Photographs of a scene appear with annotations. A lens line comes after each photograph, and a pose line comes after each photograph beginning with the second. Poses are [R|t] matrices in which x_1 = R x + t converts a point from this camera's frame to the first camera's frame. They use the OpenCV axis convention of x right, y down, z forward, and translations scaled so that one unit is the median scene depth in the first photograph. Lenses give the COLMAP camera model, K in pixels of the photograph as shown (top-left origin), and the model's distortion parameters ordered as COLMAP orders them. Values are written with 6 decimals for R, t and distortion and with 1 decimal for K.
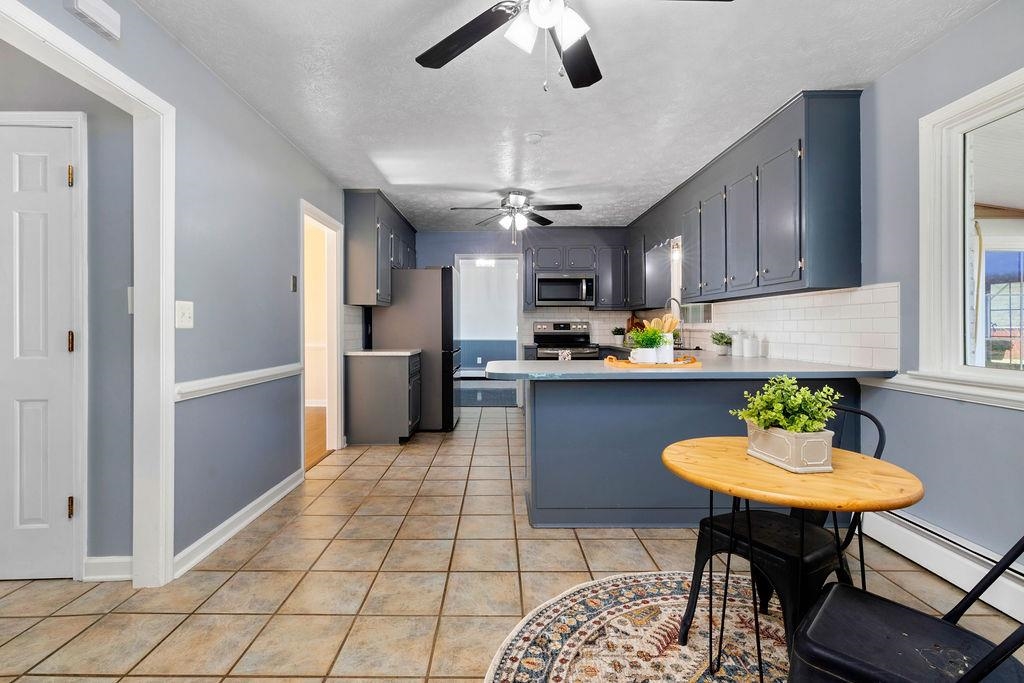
lens RADIAL K [[485.3, 0, 490.7], [0, 485.3, 326.1], [0, 0, 1]] dist [0.000424, 0.000083]
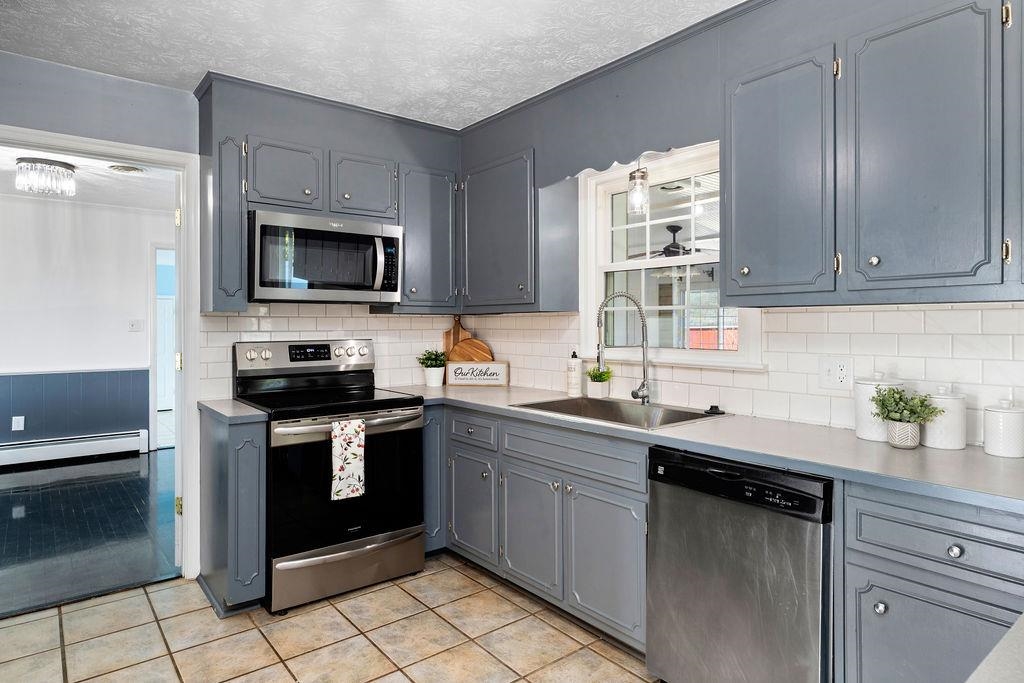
lens RADIAL K [[605.4, 0, 510.9], [0, 605.4, 320.7], [0, 0, 1]] dist [0.004906, 0.000235]
pose [[0.771276, 0.001878, 0.636498, -0.048830], [-0.000994, 0.999998, -0.001747, -0.027185], [-0.636500, 0.000714, 0.771277, 0.559364]]
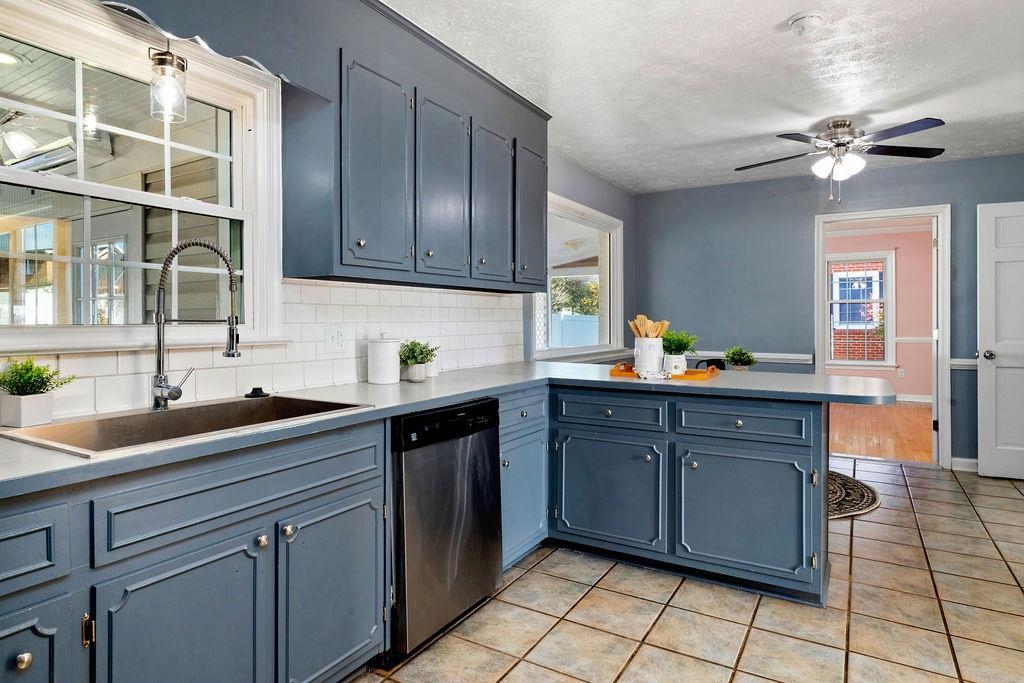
lens RADIAL K [[605.4, 0, 510.9], [0, 605.4, 320.7], [0, 0, 1]] dist [0.004906, 0.000235]
pose [[-0.876276, 0.004735, 0.481786, 0.024992], [0.003904, 0.999989, -0.002729, -0.006960], [-0.481793, -0.000510, -0.876285, 1.056890]]
